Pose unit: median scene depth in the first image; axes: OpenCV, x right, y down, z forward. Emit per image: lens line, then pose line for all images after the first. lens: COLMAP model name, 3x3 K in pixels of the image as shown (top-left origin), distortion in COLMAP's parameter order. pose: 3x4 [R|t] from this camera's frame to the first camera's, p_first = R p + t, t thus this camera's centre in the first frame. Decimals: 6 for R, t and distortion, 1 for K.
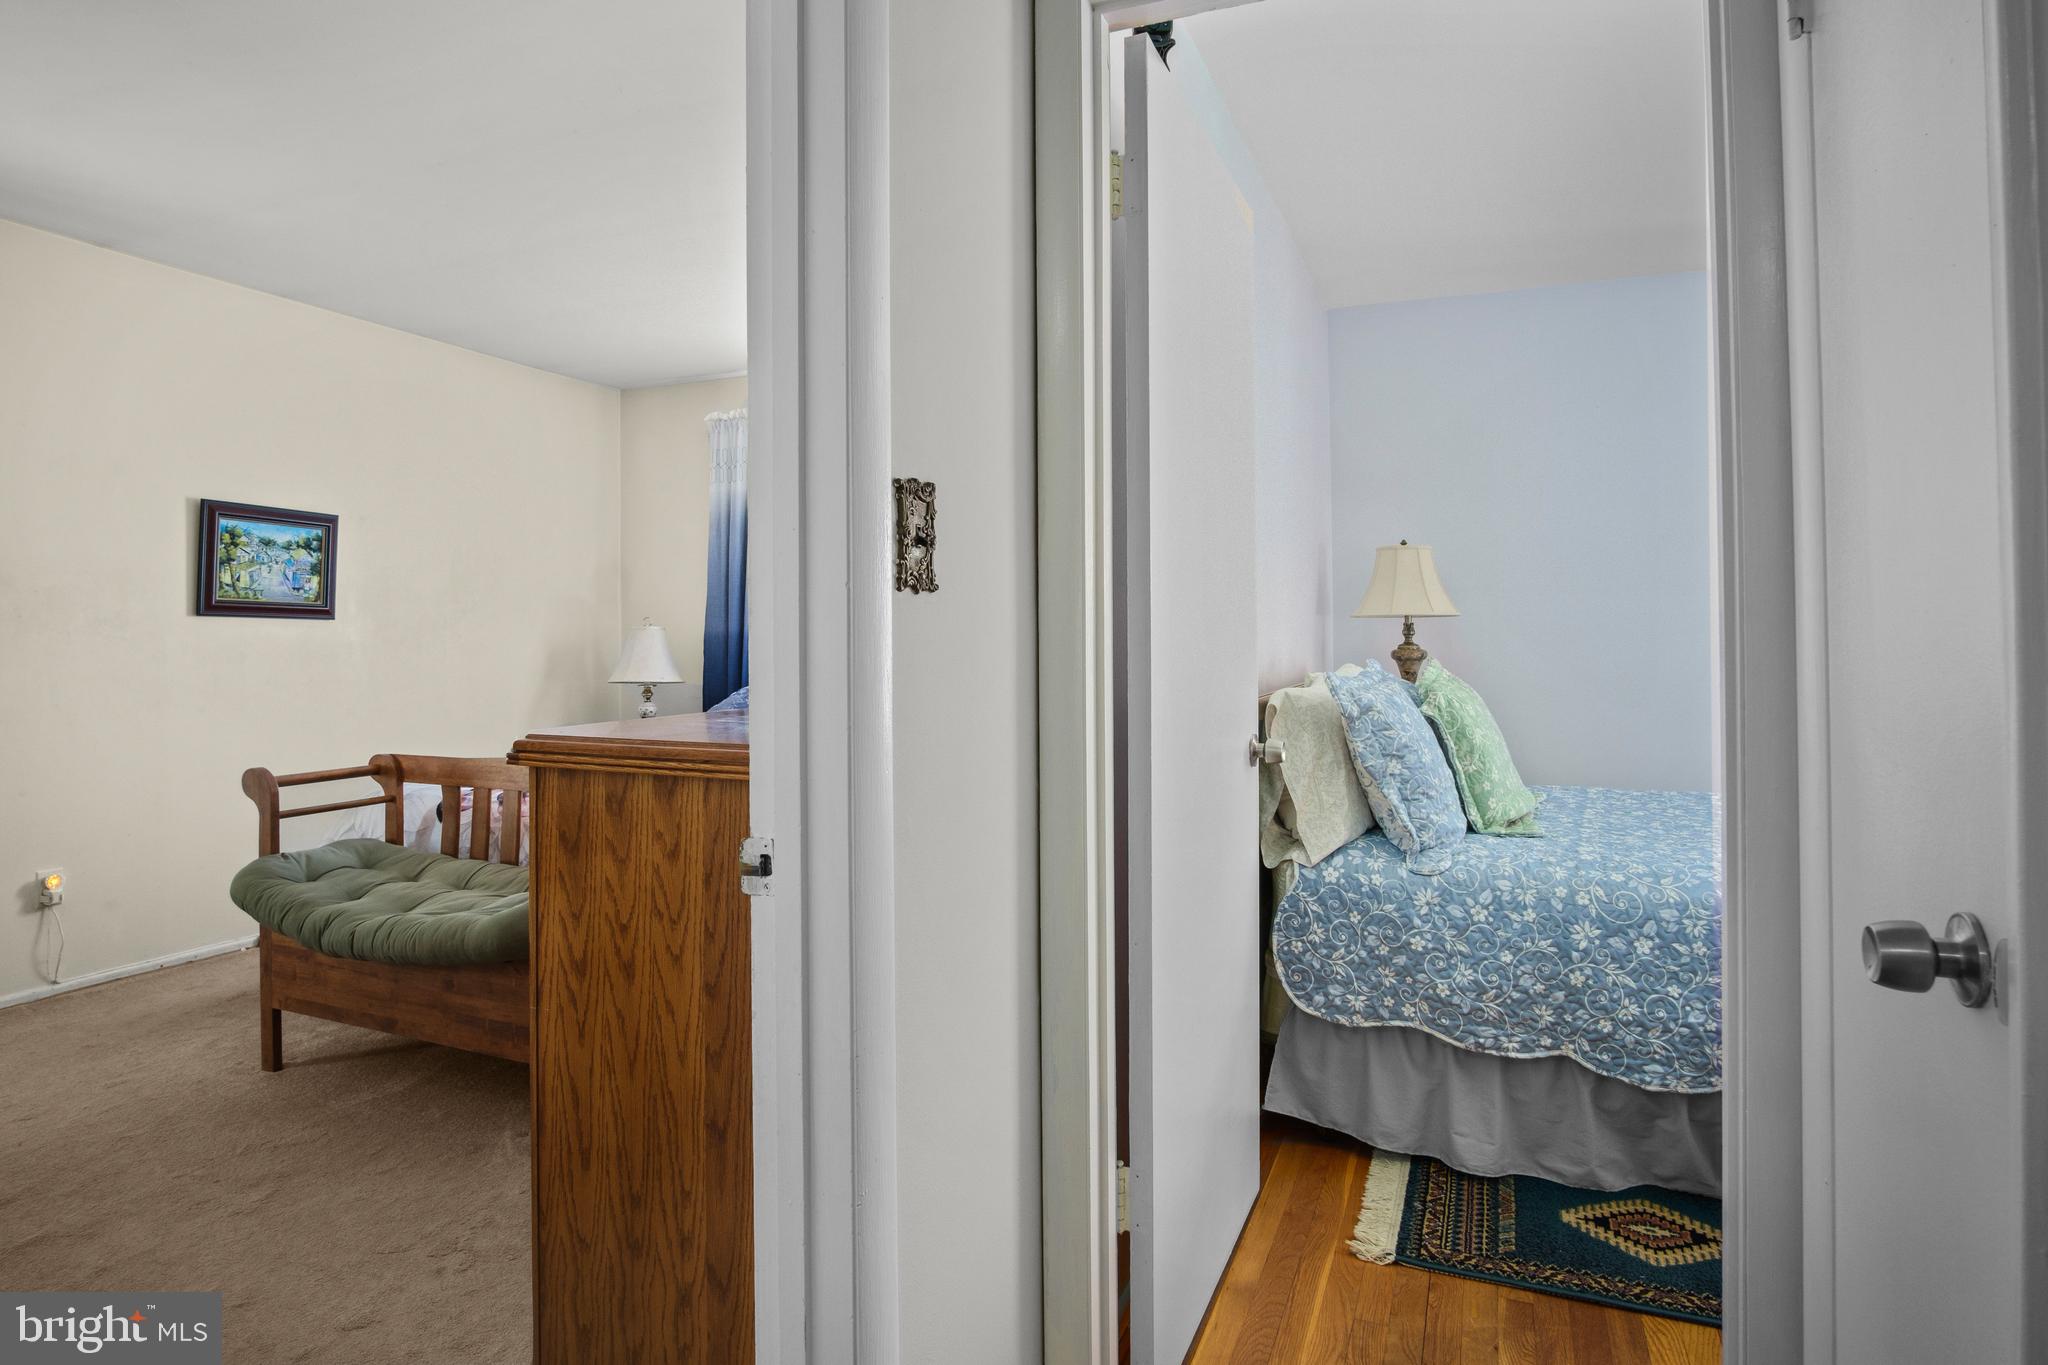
lens RADIAL K [[1148.4, 0, 1027.3], [0, 1148.4, 621.5], [0, 0, 1]] dist [-0.018051, 0.003146]
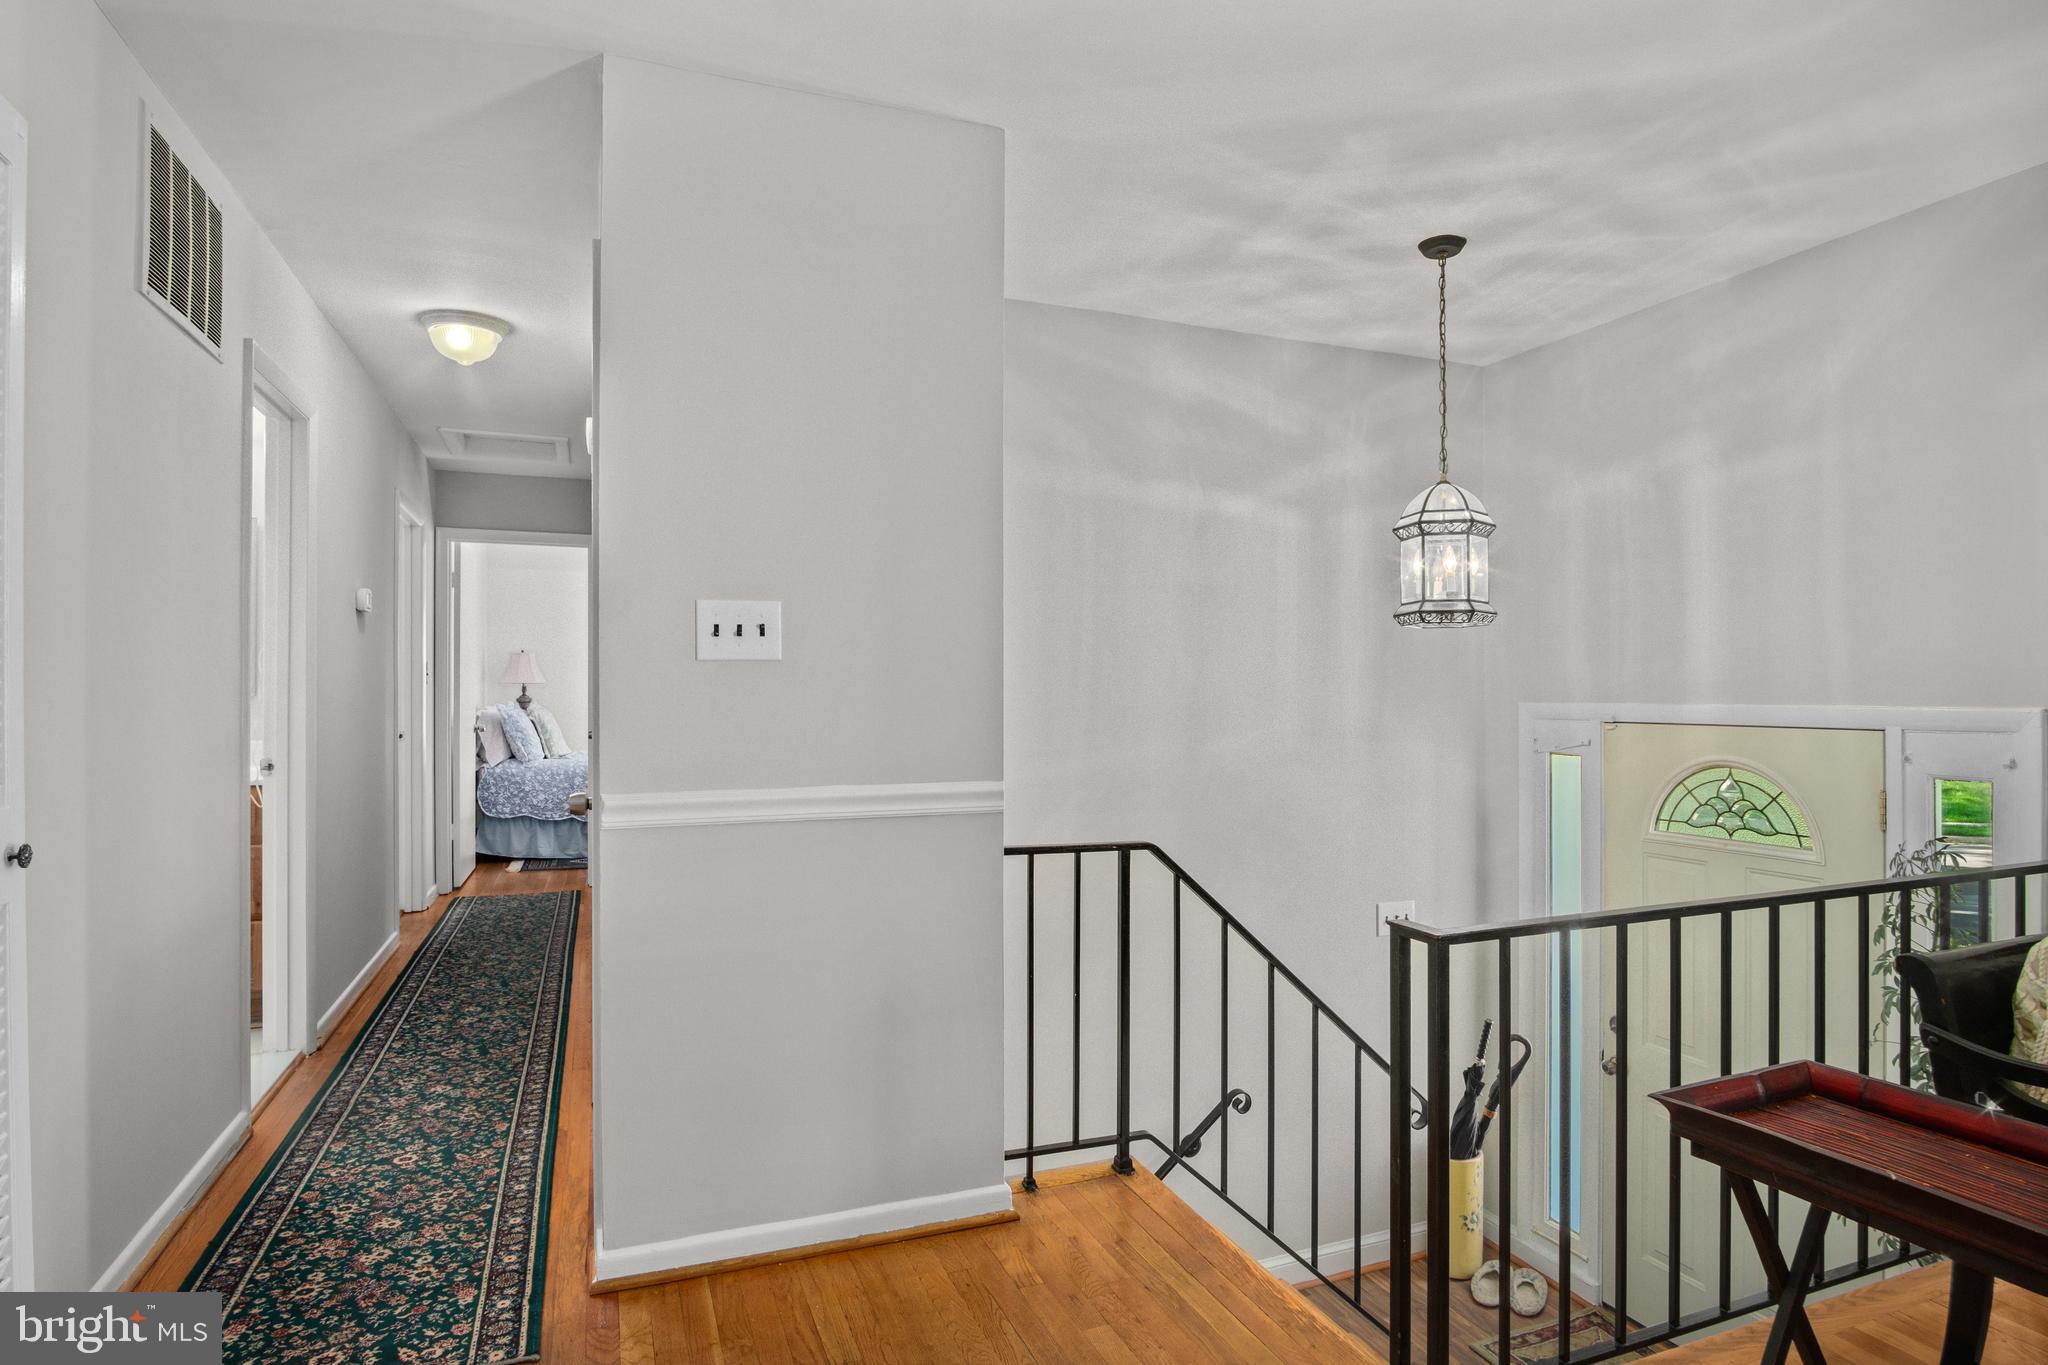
lens RADIAL K [[1107.1, 0, 1028.0], [0, 1107.1, 688.9], [0, 0, 1]] dist [-0.027329, 0.000941]
pose [[0.729896, 0.003708, 0.683548, -0.722881], [-0.012605, 0.999888, 0.008036, -0.038727], [-0.683442, -0.014482, 0.729861, -2.144692]]
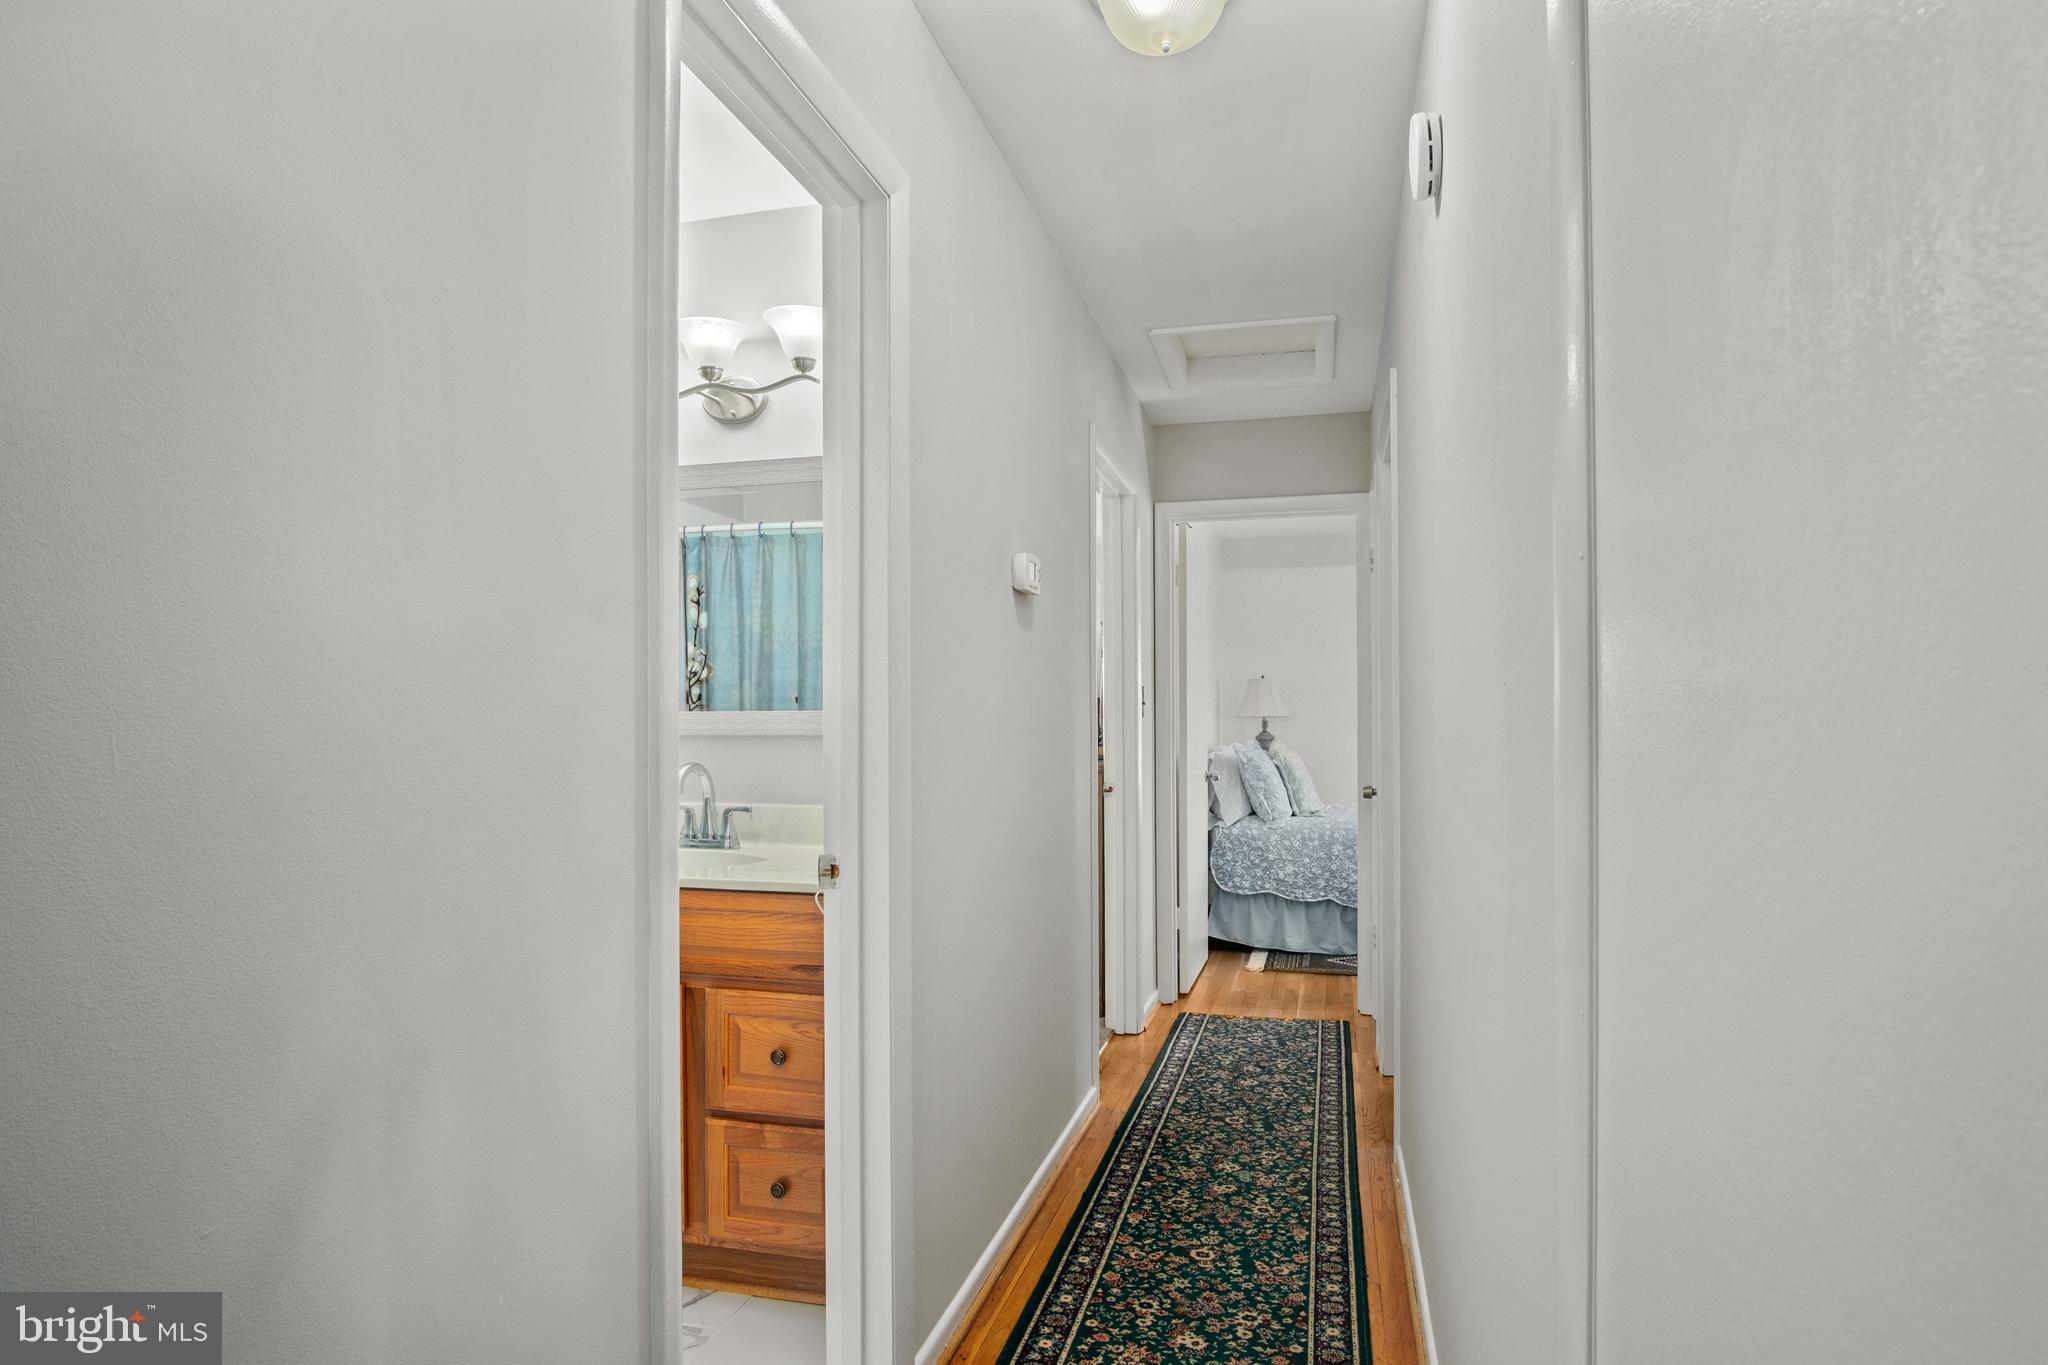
lens RADIAL K [[1123.7, 0, 1030.4], [0, 1123.7, 737.8], [0, 0, 1]] dist [-0.022667, 0.001416]
pose [[0.992277, -0.004121, 0.123977, -0.436692], [0.001263, 0.999732, 0.023121, -0.021593], [-0.124039, -0.022786, 0.992016, -1.226148]]
